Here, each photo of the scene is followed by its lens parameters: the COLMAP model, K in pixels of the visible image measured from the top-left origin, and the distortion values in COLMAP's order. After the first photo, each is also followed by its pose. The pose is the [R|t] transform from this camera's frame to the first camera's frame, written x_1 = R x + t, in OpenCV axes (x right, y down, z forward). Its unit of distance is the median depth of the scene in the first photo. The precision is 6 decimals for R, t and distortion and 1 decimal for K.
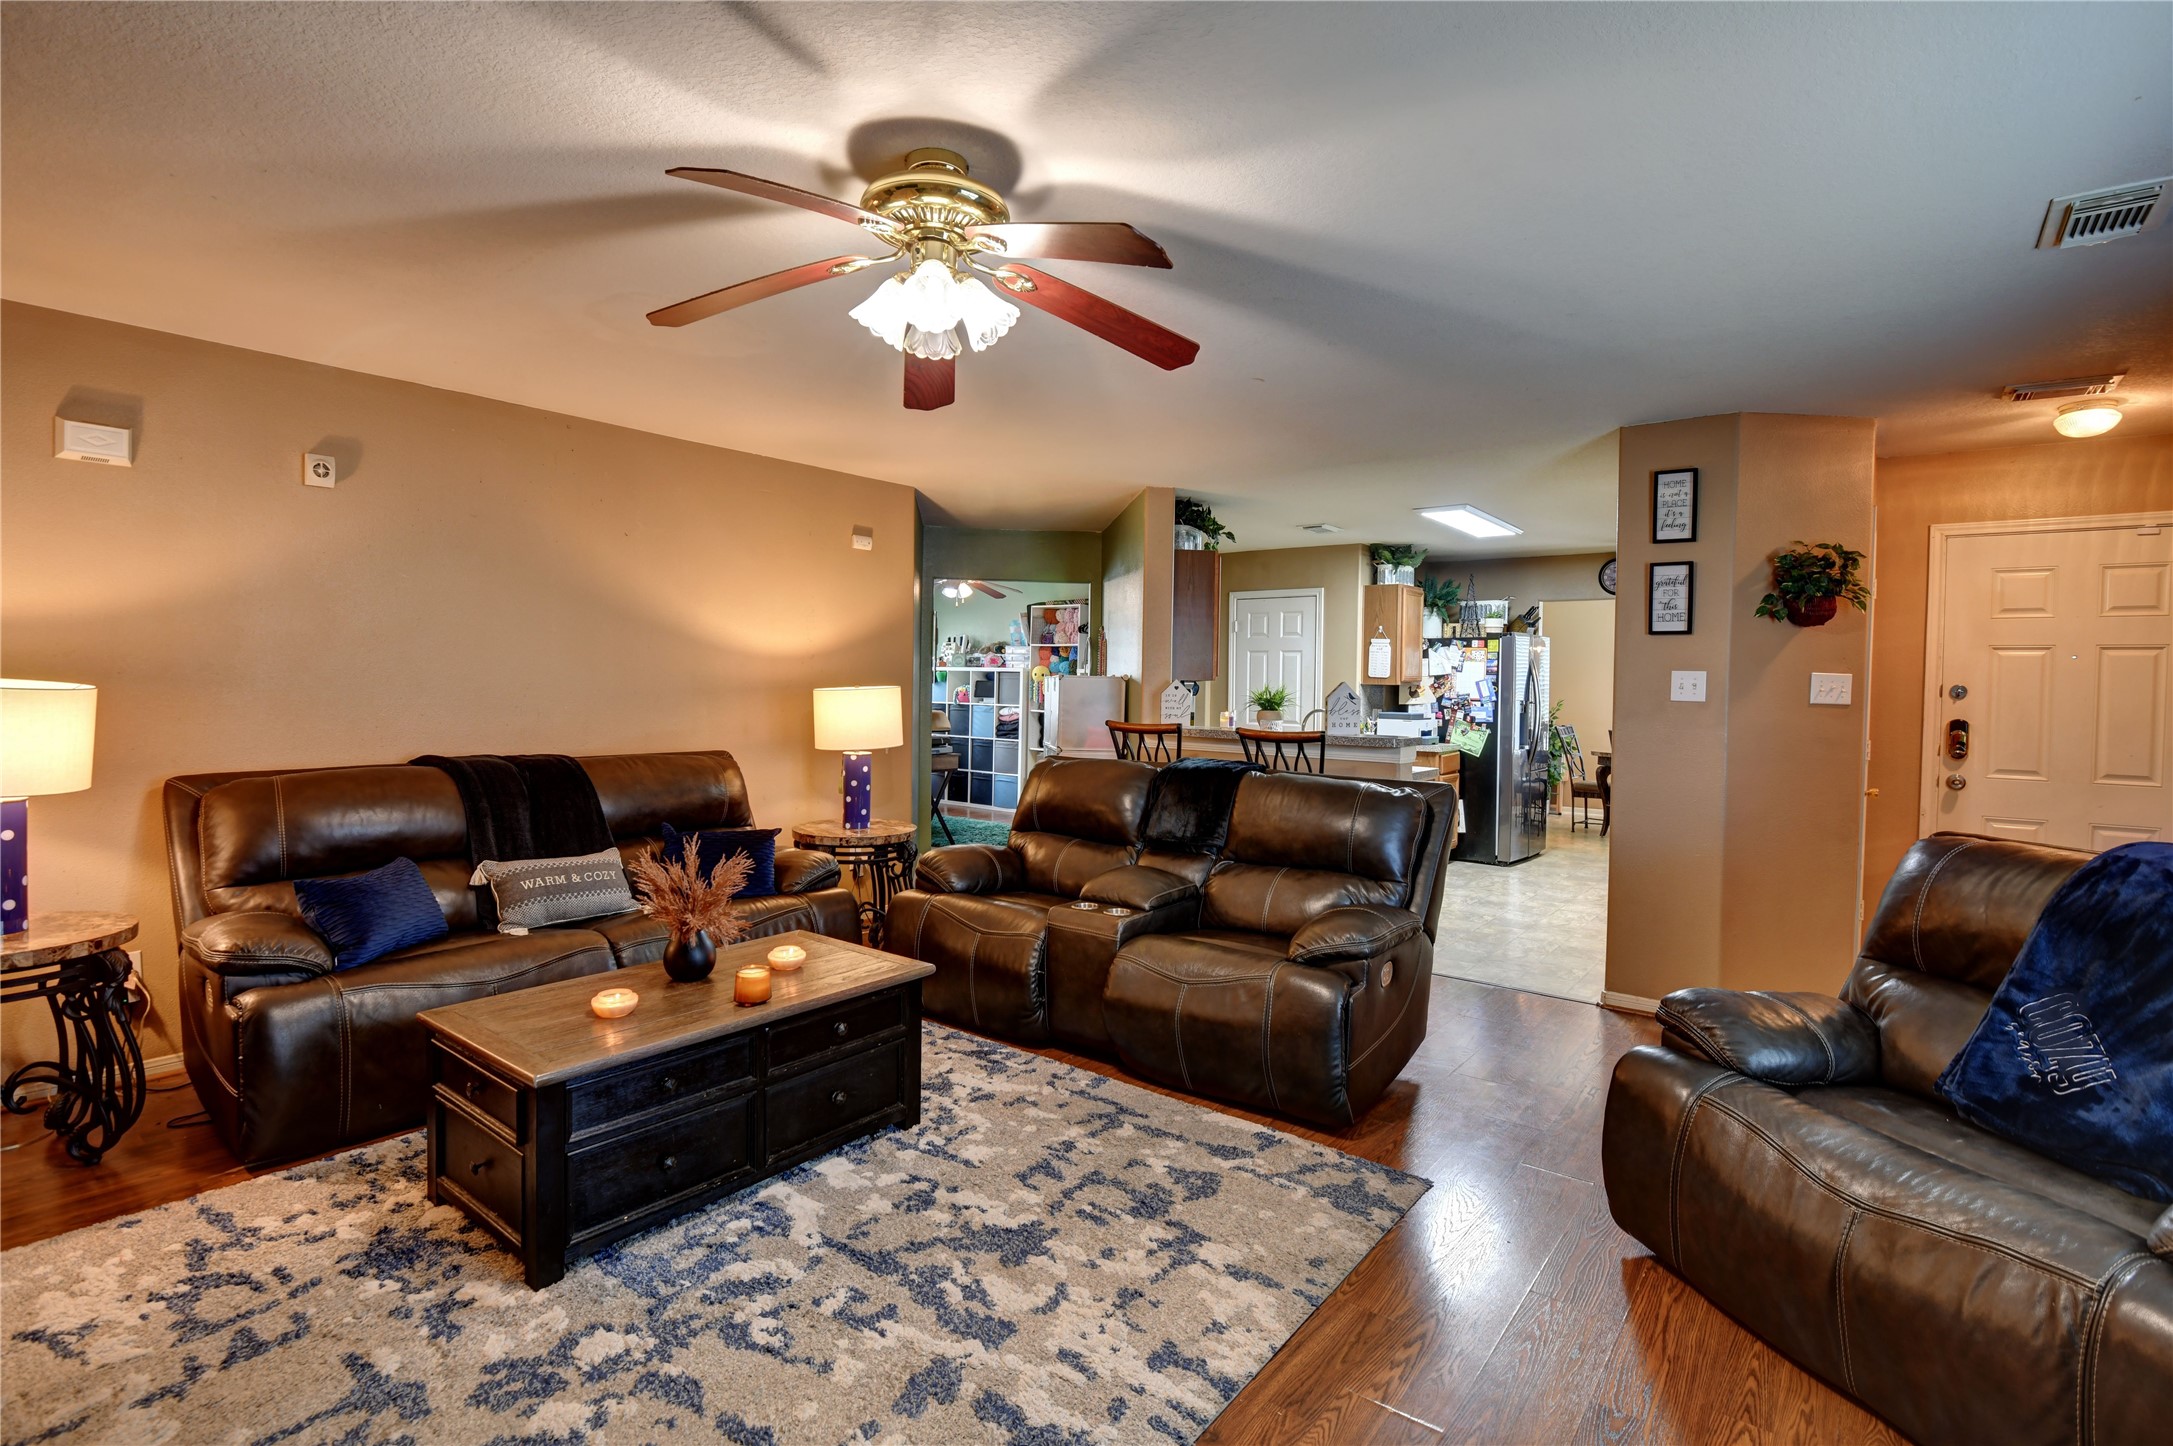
lens RADIAL K [[1025.8, 0, 1084.4], [0, 1025.8, 708.7], [0, 0, 1]] dist [-0.004312, -0.013388]
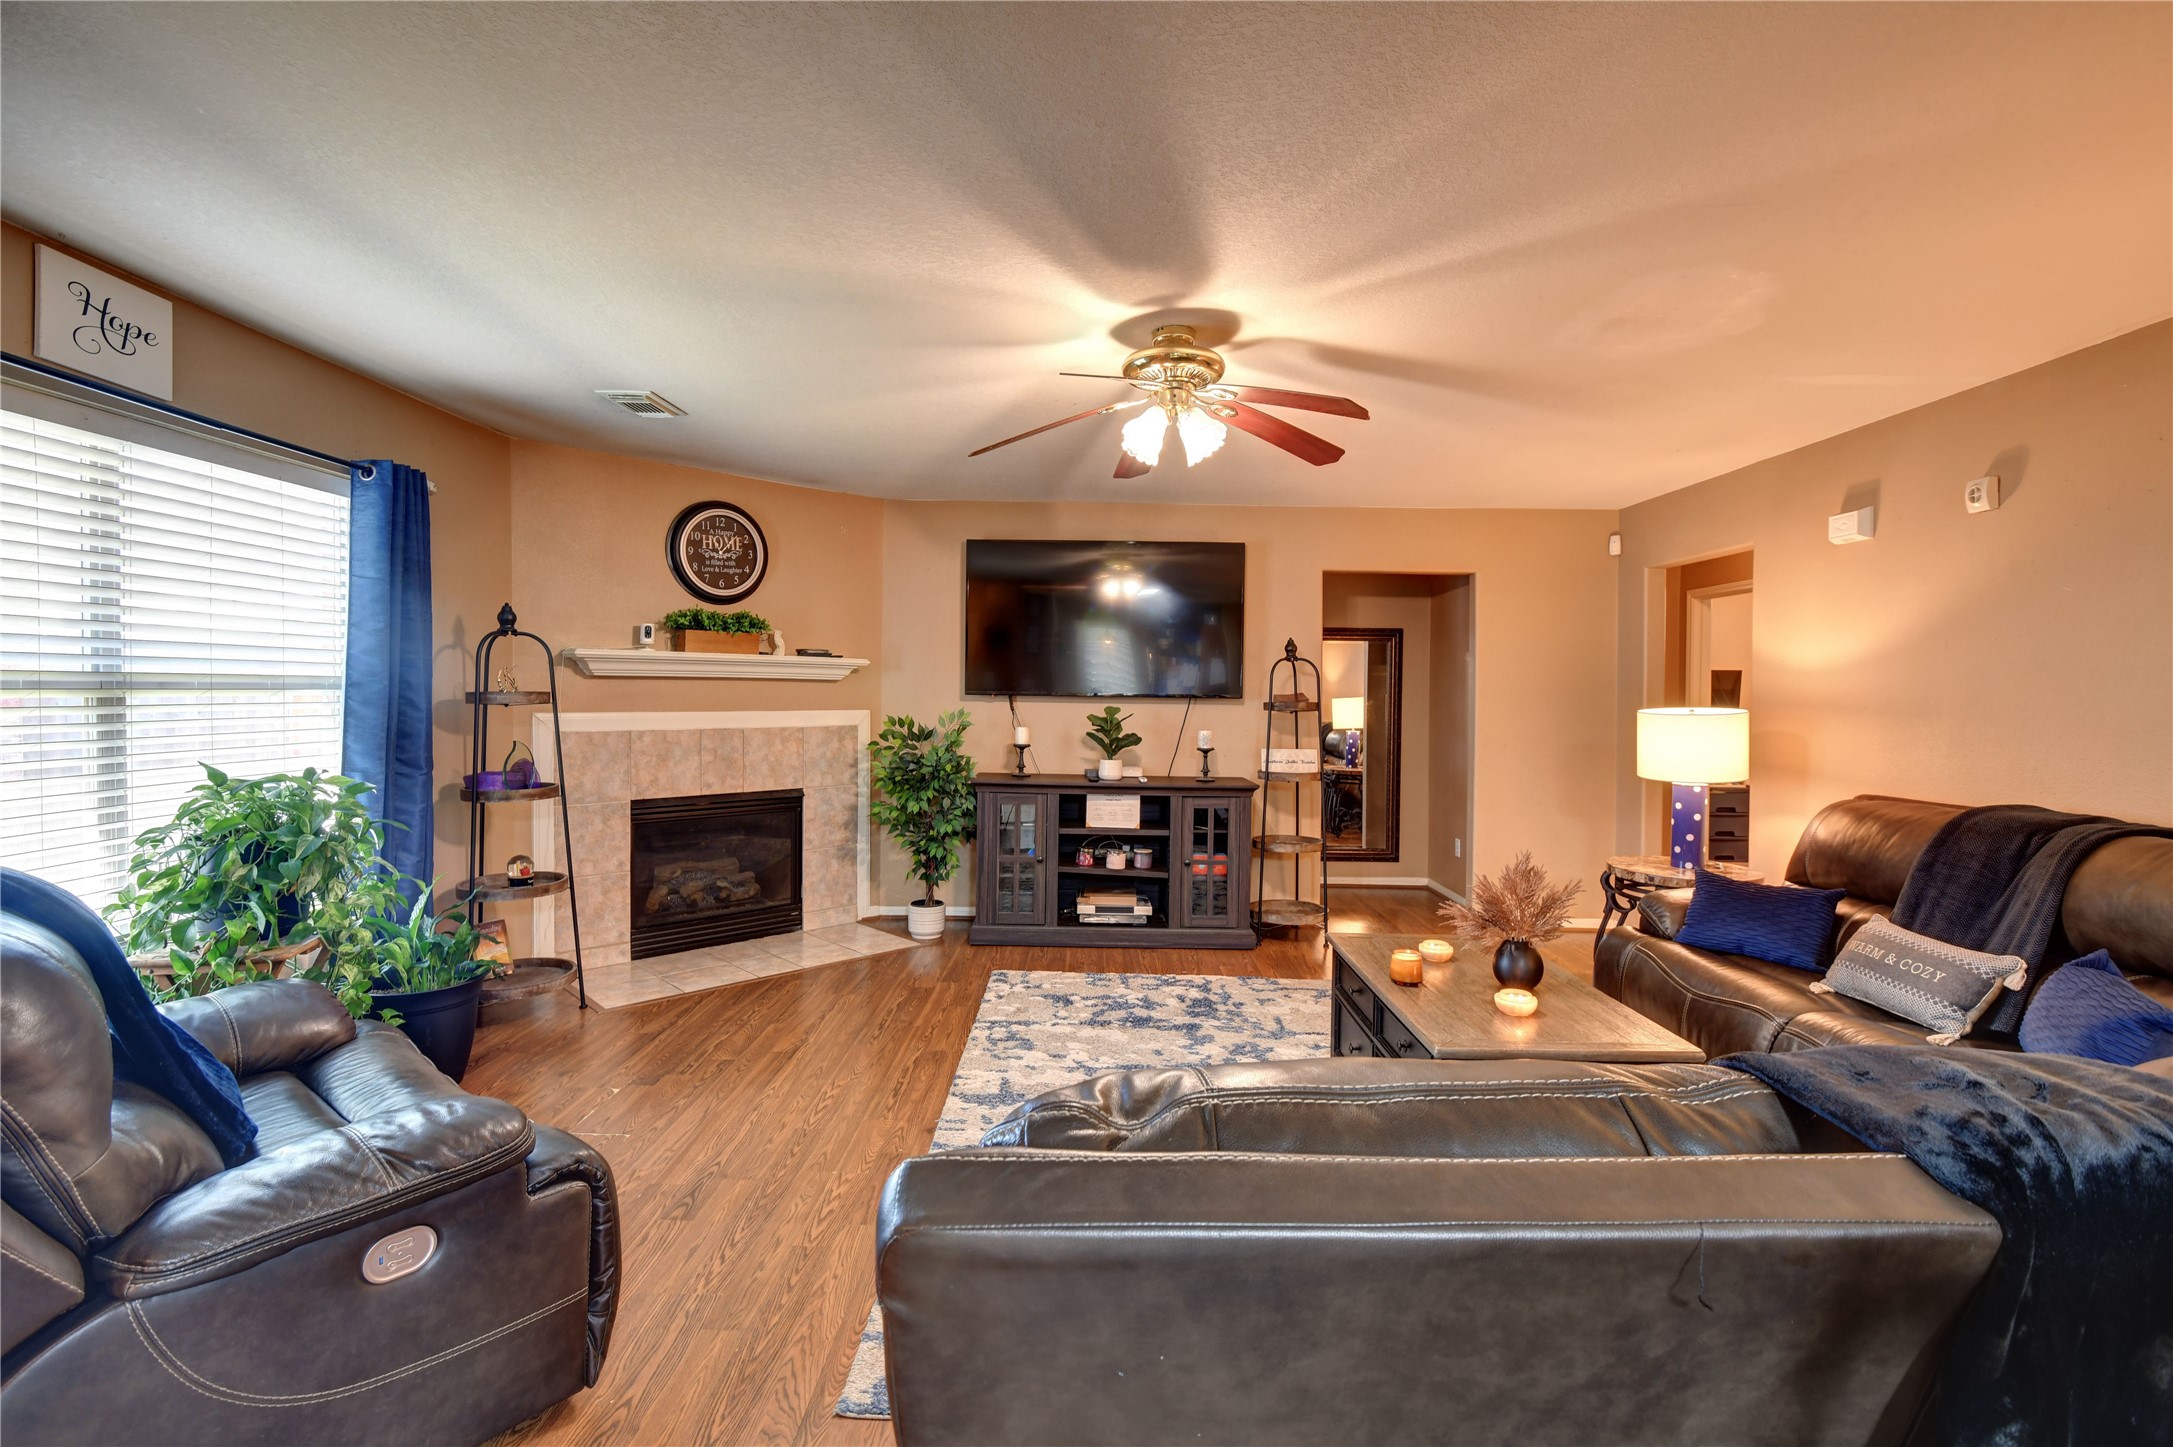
lens RADIAL K [[978.1, 0, 1085.4], [0, 978.1, 709.3], [0, 0, 1]] dist [-0.018073, -0.000580]
pose [[-0.794691, -0.017058, -0.606774, 0.210765], [-0.042222, 0.998737, 0.027221, -0.010182], [0.605544, 0.047251, -0.794408, 0.554492]]
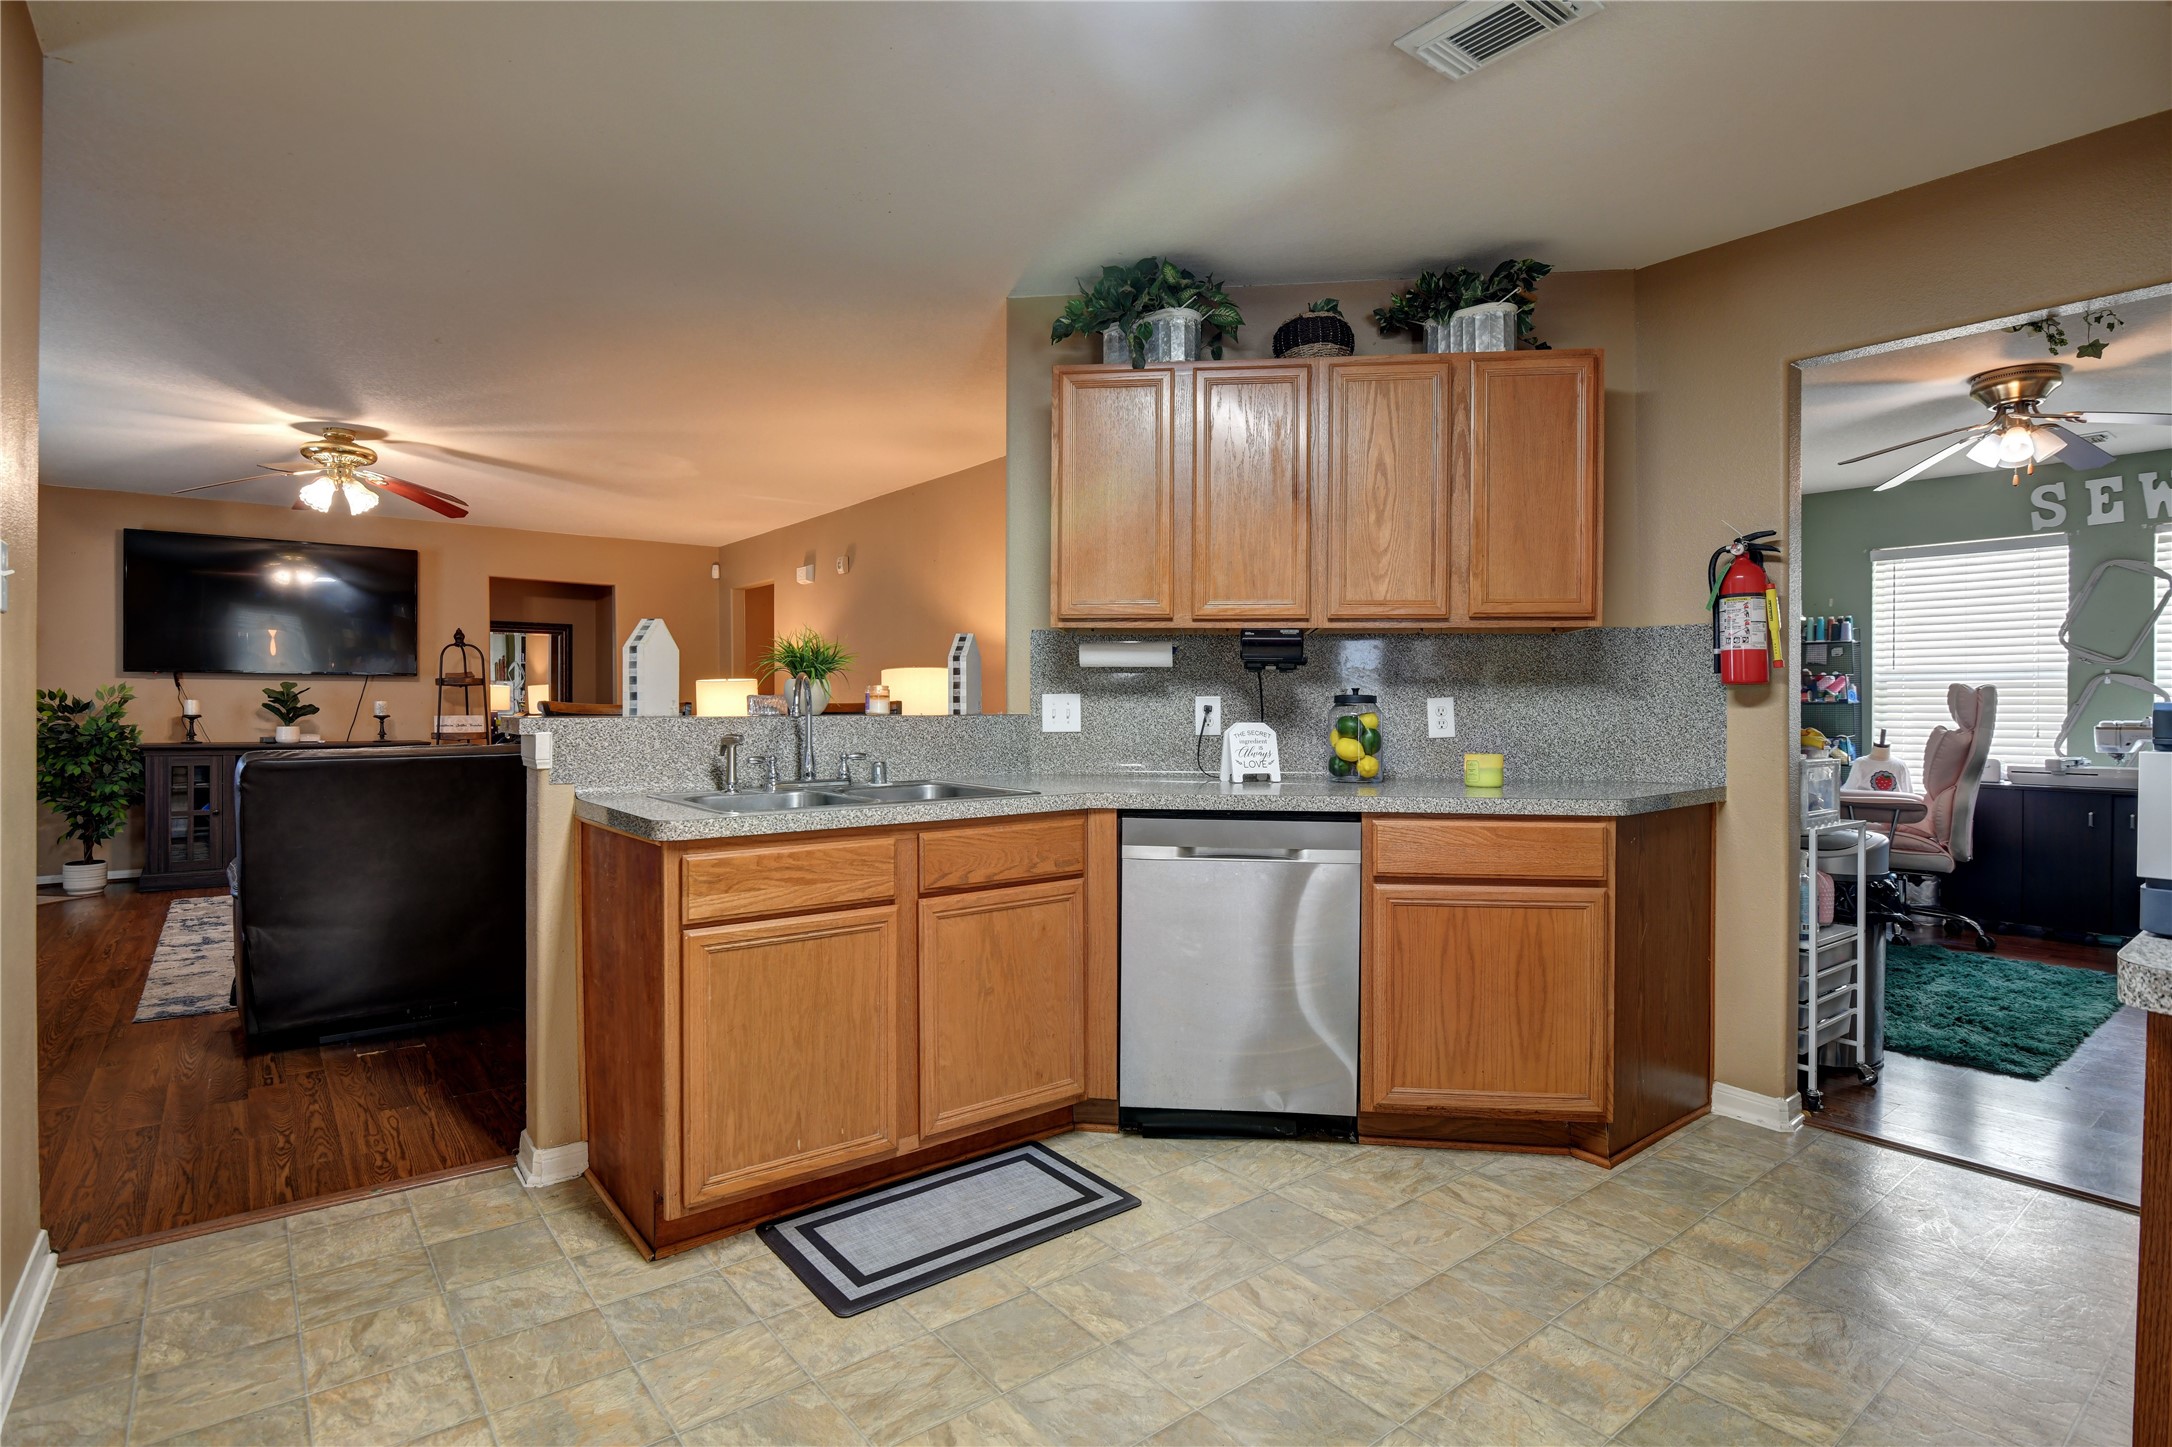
lens RADIAL K [[1079.7, 0, 1080.7], [0, 1079.7, 709.7], [0, 0, 1]] dist [-0.001785, -0.011609]
pose [[-0.242973, -0.012642, -0.969951, 0.481371], [-0.032767, 0.999451, -0.004819, 0.011473], [0.969479, 0.030612, -0.243254, 0.871794]]
